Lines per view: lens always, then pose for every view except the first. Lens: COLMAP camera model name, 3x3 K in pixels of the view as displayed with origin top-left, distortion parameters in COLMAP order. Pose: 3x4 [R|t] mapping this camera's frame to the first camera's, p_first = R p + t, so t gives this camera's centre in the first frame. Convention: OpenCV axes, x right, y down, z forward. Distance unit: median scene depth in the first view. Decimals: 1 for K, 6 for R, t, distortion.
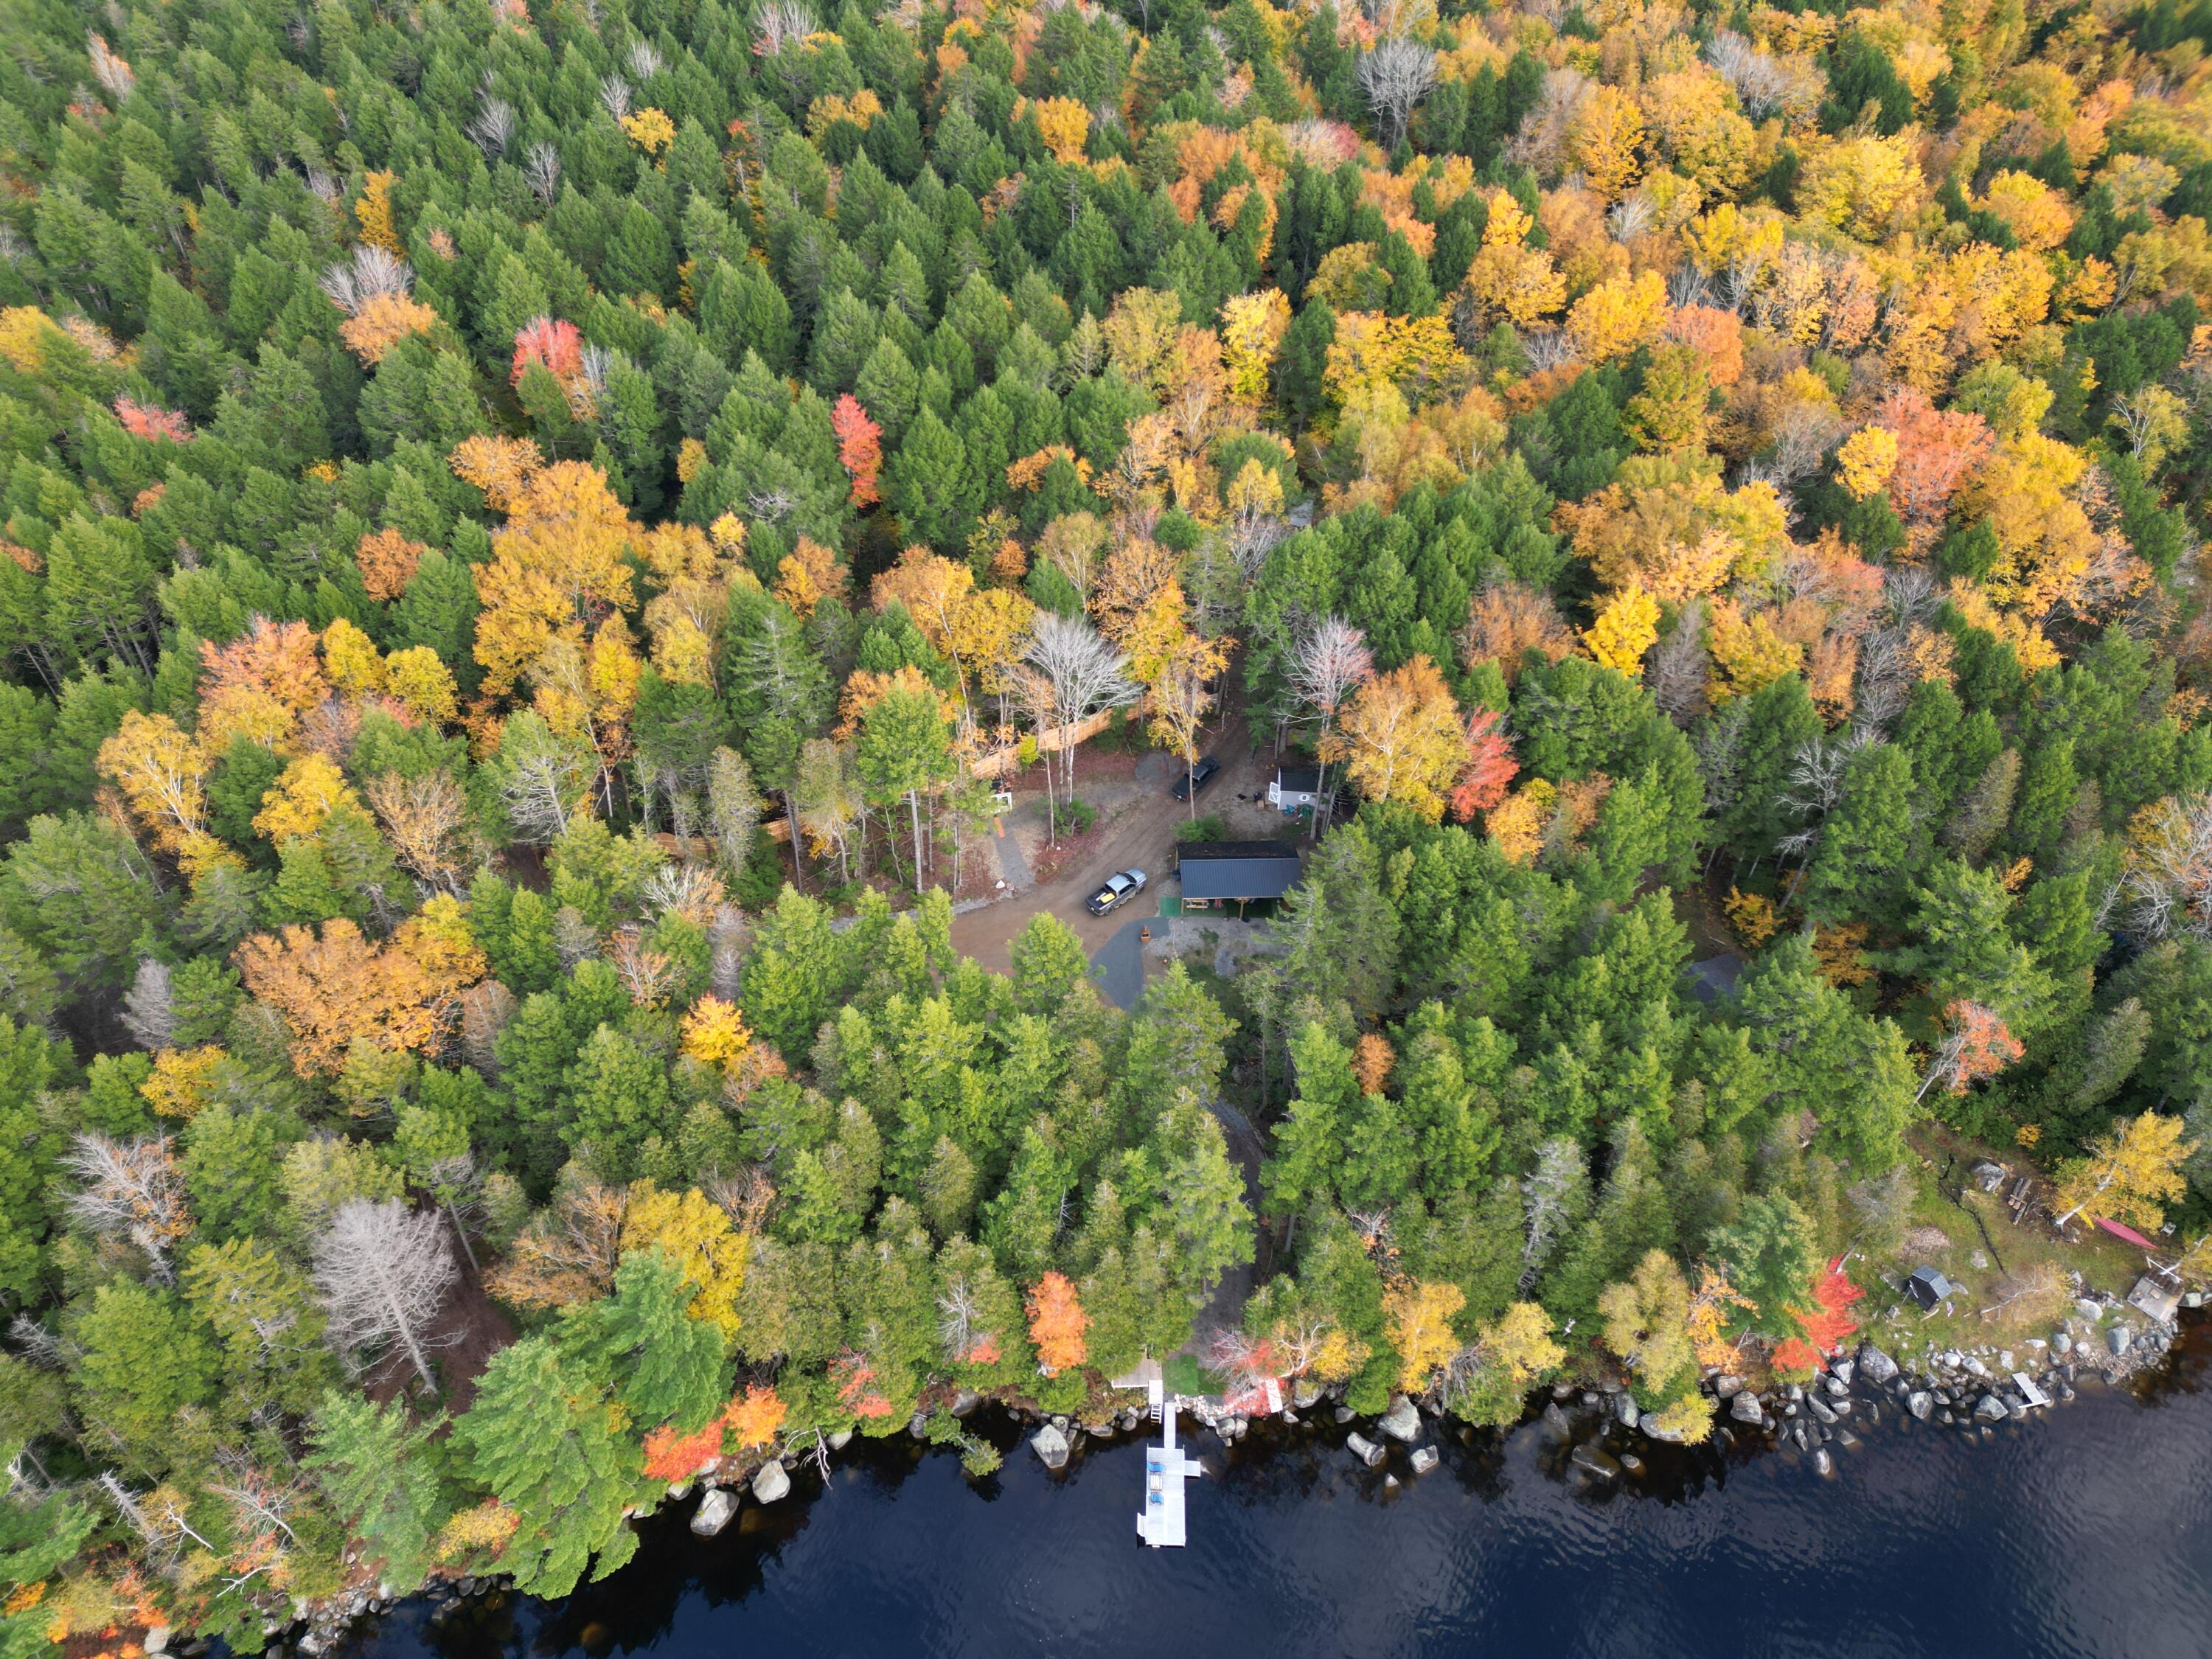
lens RADIAL K [[1511.0, 0, 1106.0], [0, 1511.0, 829.5], [0, 0, 1]] dist [0.103635, -0.094303]
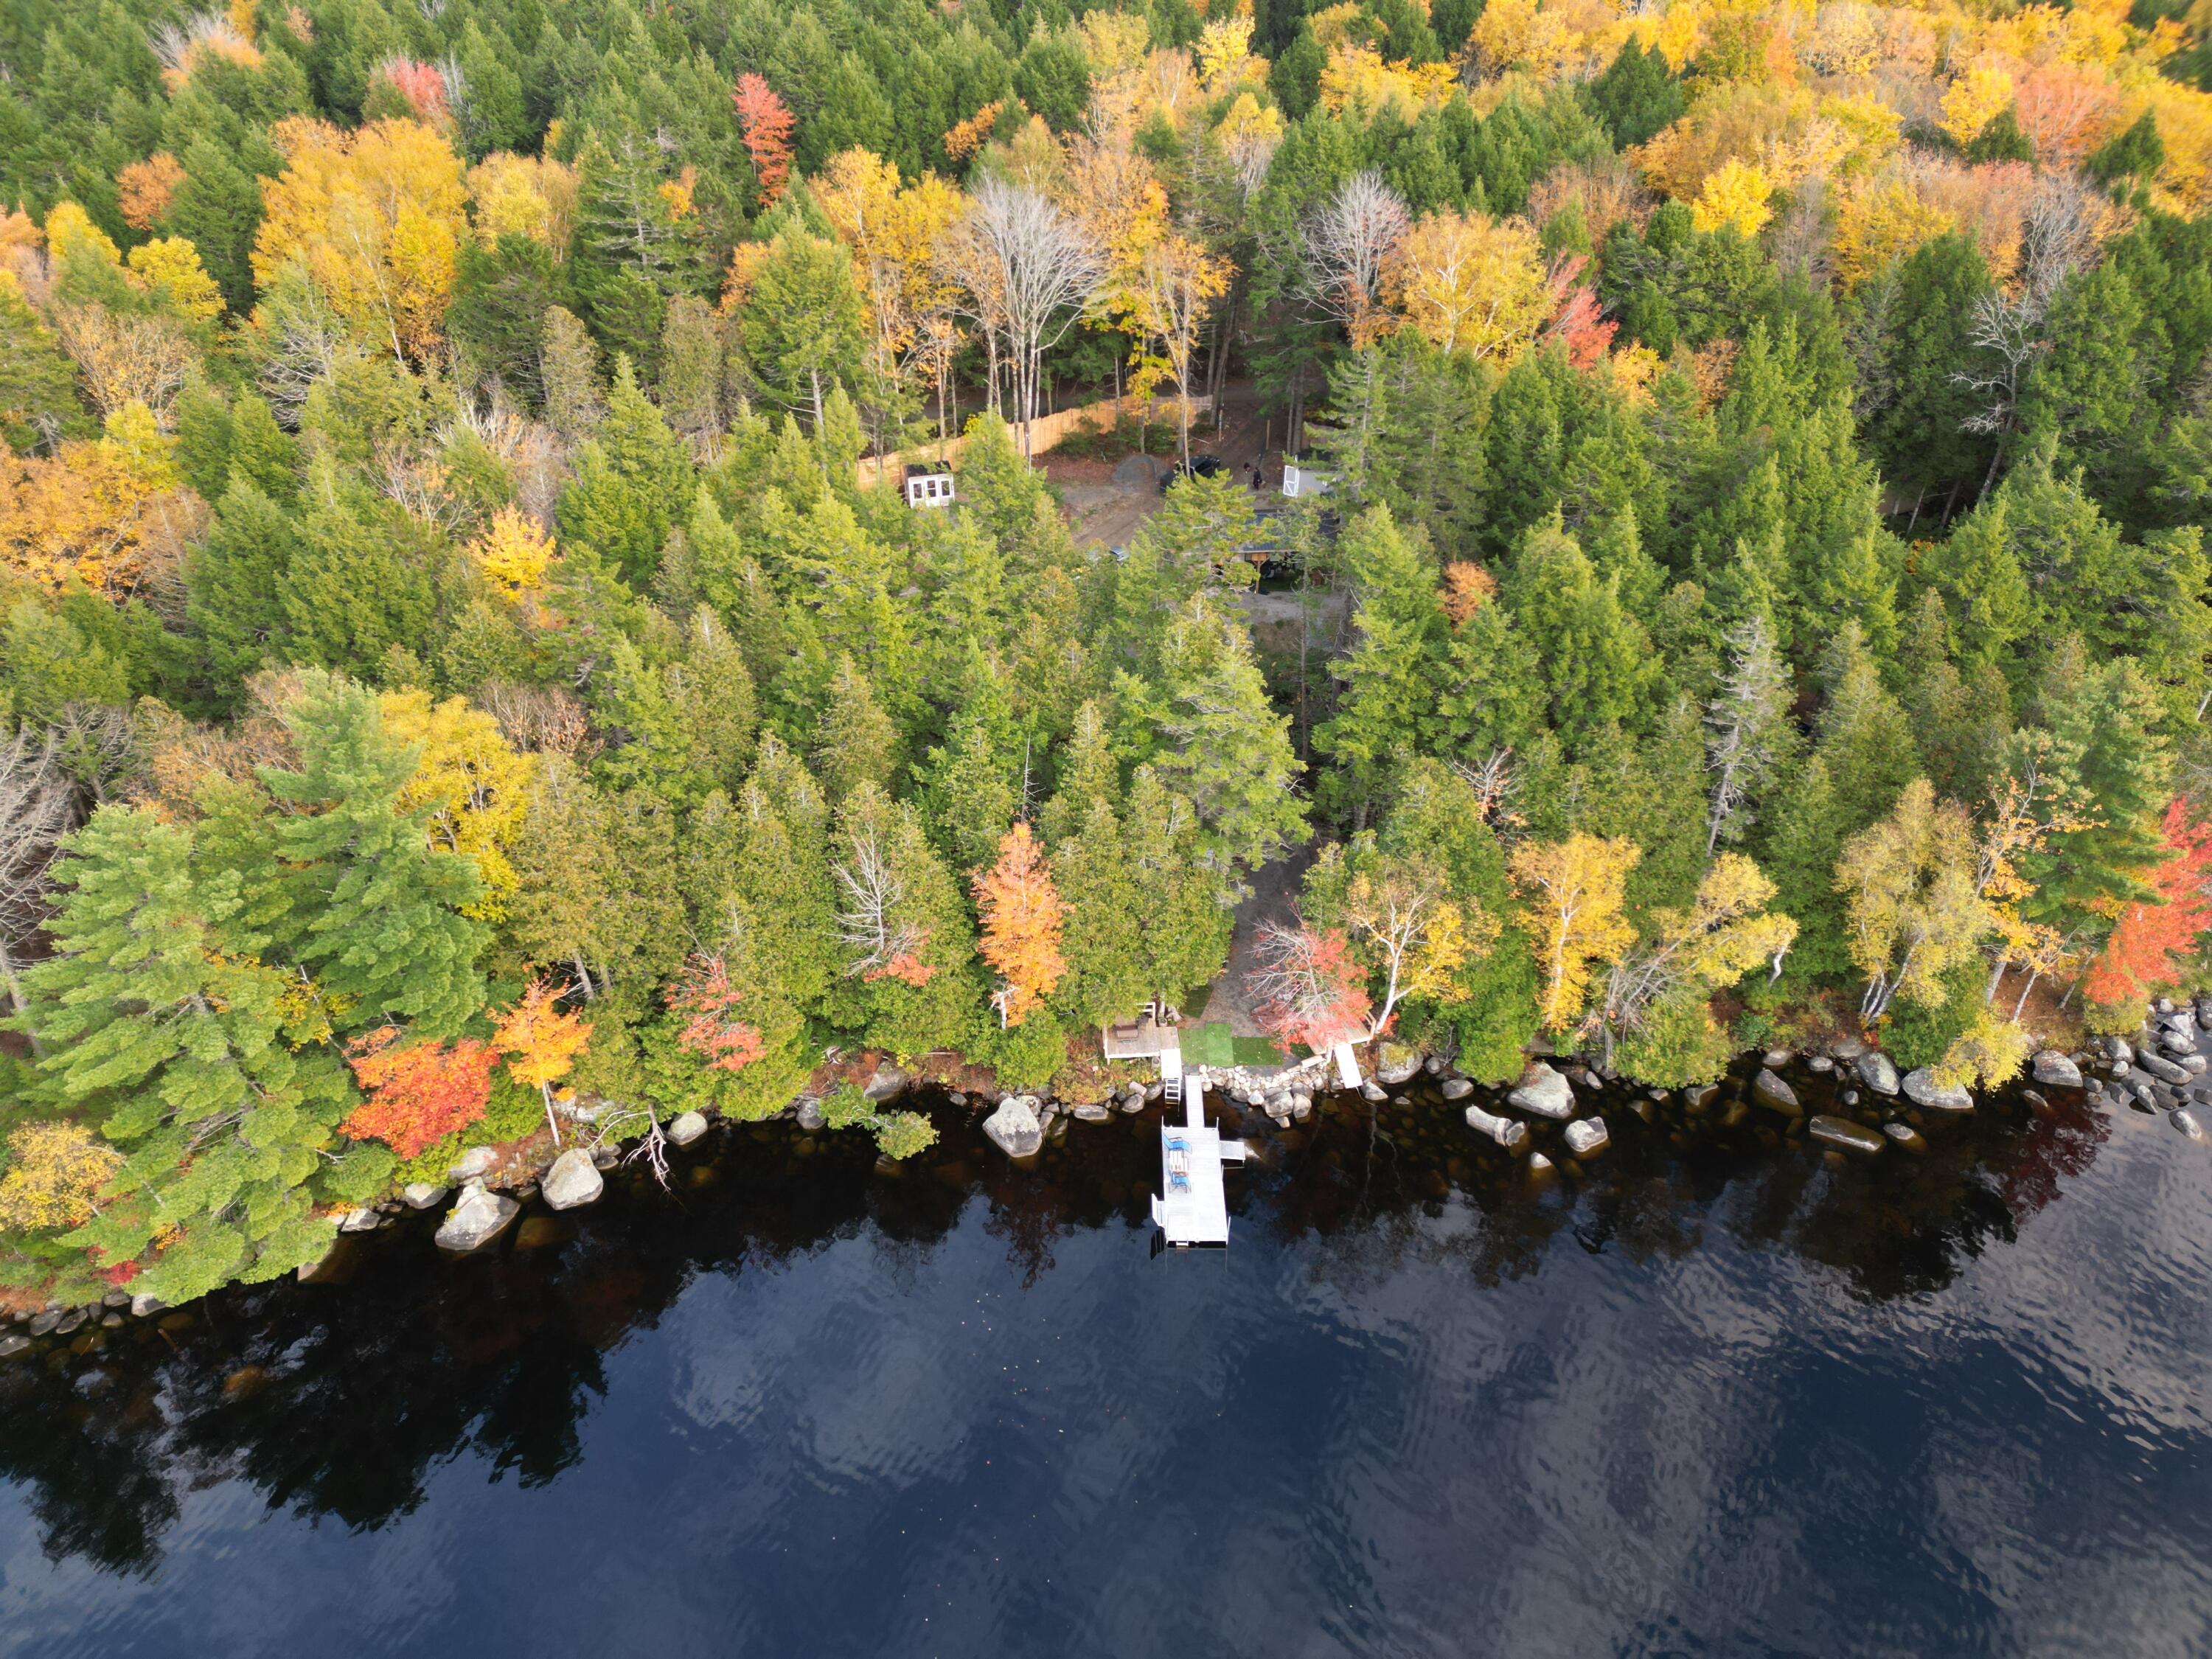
lens RADIAL K [[1511.0, 0, 1106.0], [0, 1511.0, 829.5], [0, 0, 1]] dist [0.103635, -0.094303]
pose [[0.999452, -0.022508, 0.024271, -0.009730], [0.026192, 0.986105, -0.164045, 0.380620], [-0.020242, 0.164591, 0.986154, 0.339013]]
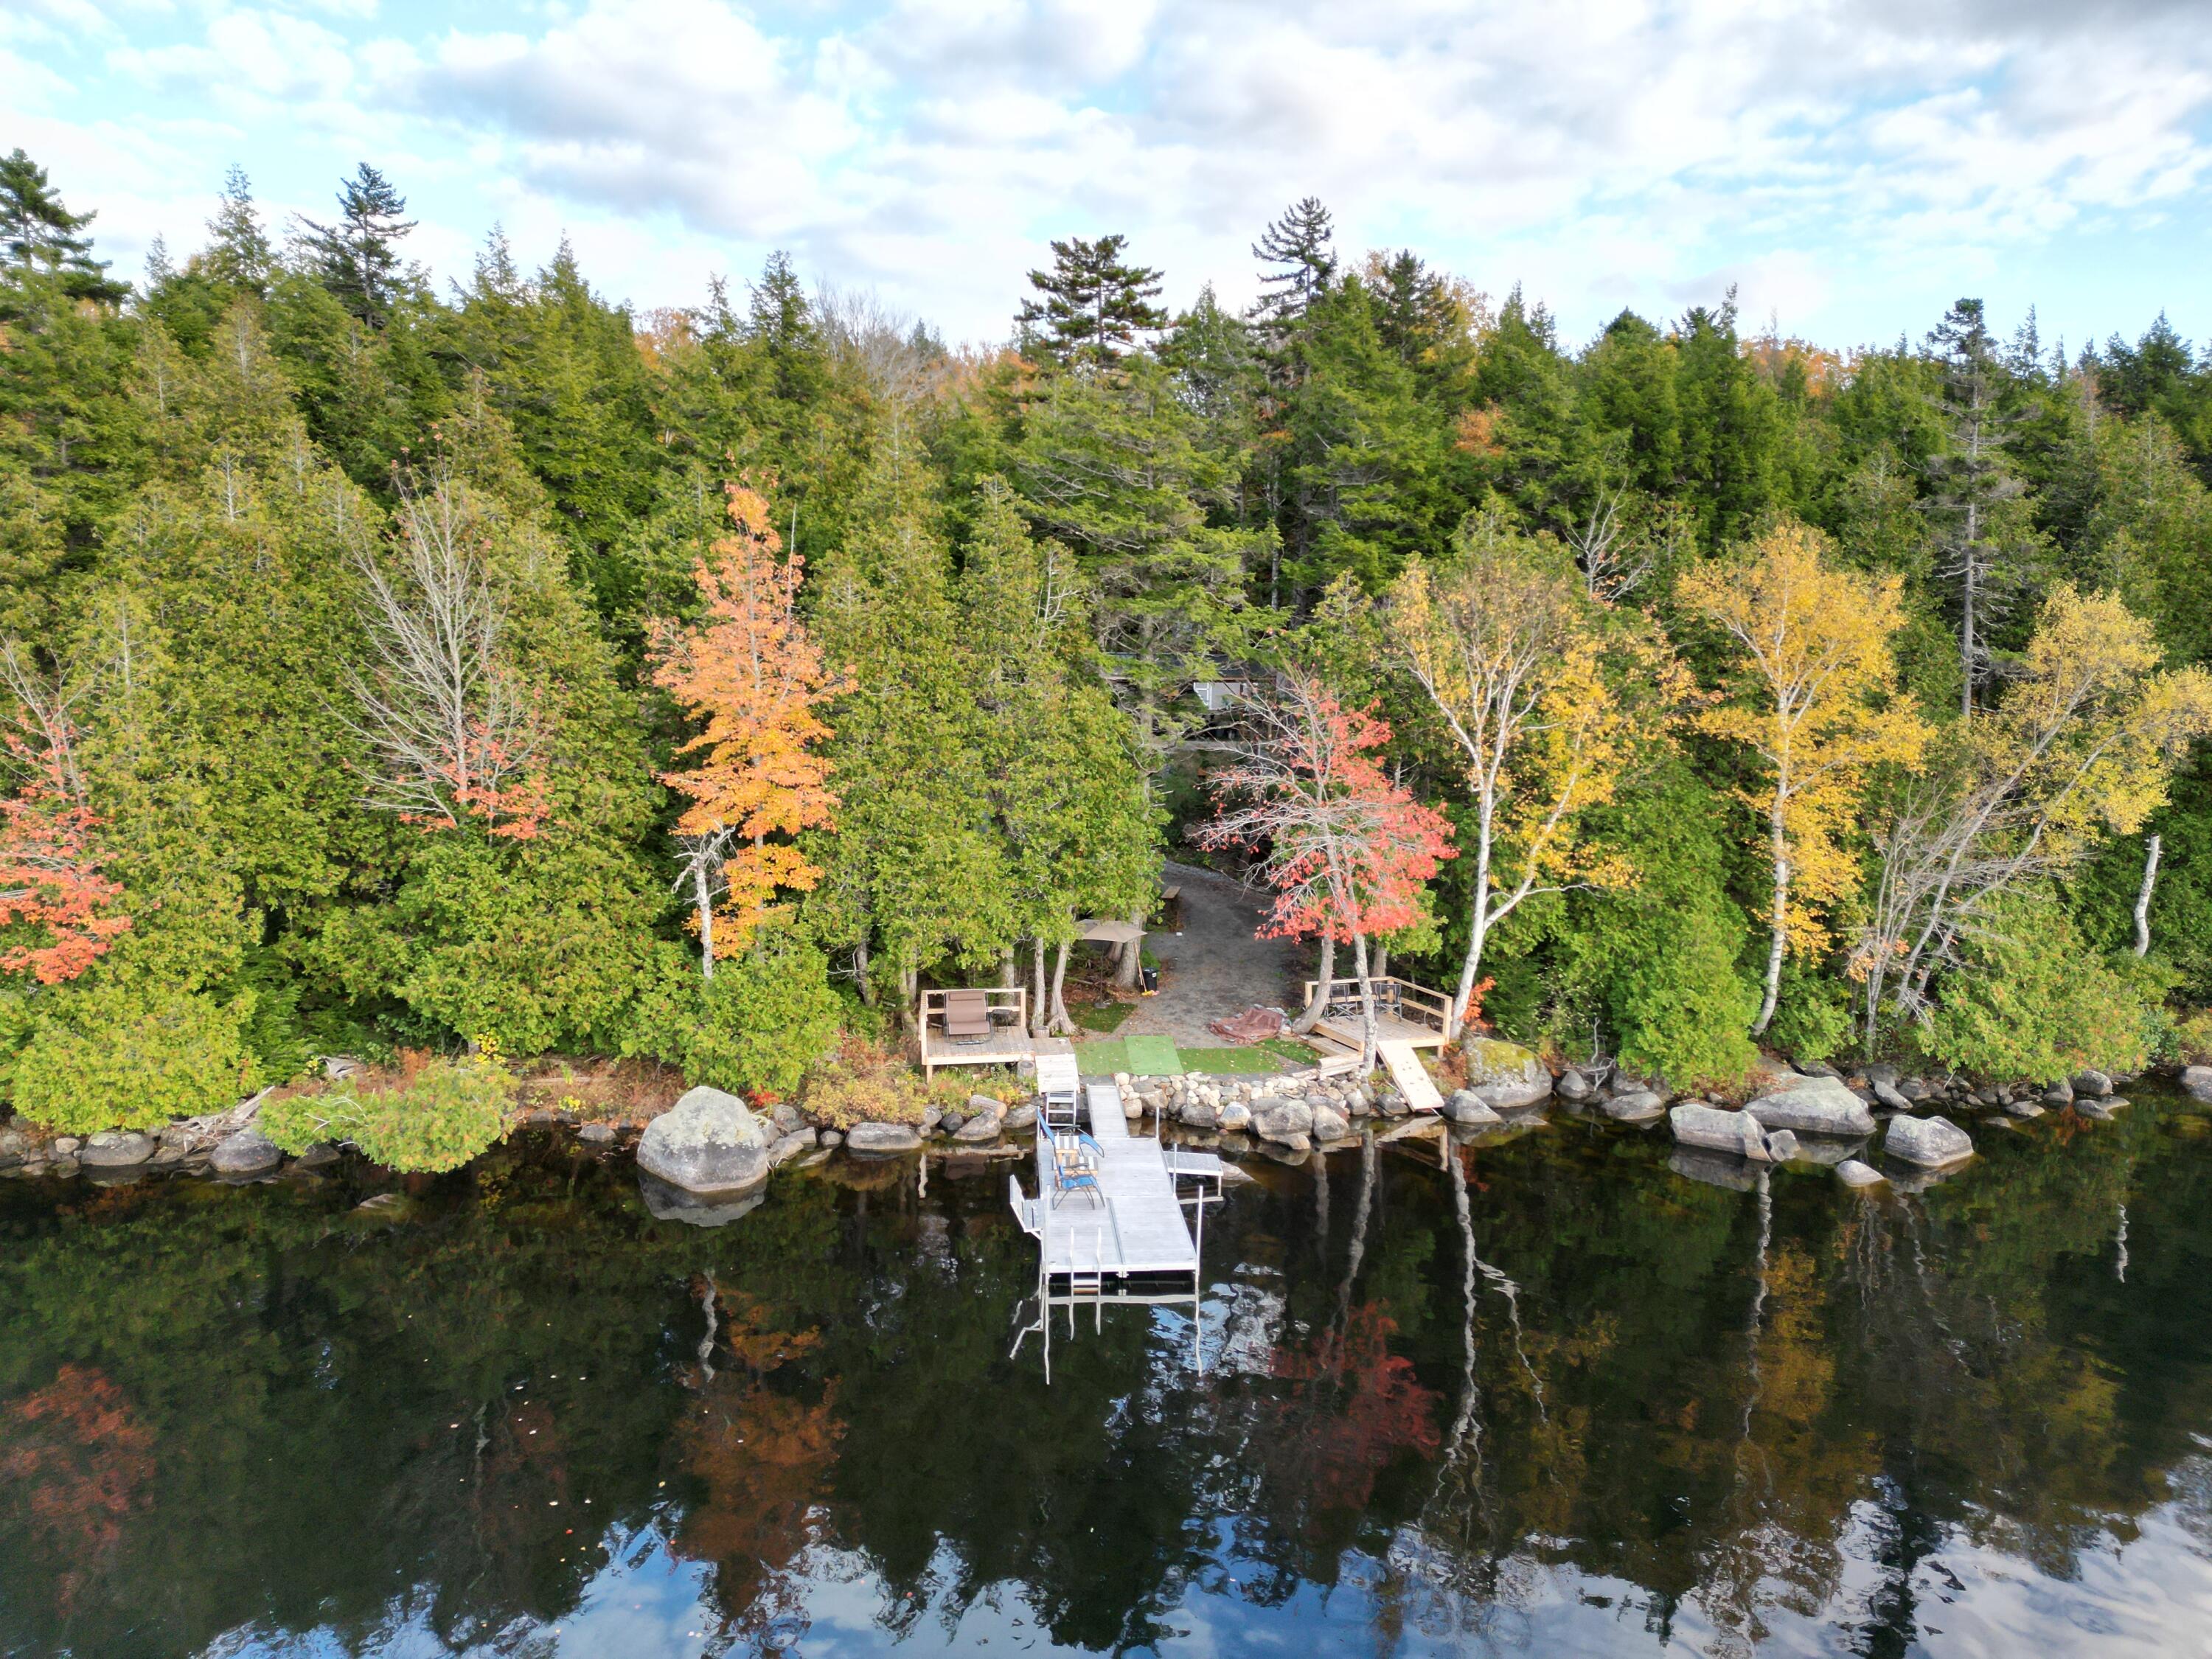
lens RADIAL K [[1511.0, 0, 1106.0], [0, 1511.0, 829.5], [0, 0, 1]] dist [0.103635, -0.094303]
pose [[0.994891, -0.019917, 0.098973, 0.012018], [0.075168, 0.800580, -0.594493, 0.528003], [-0.067396, 0.598895, 0.797987, 0.720561]]
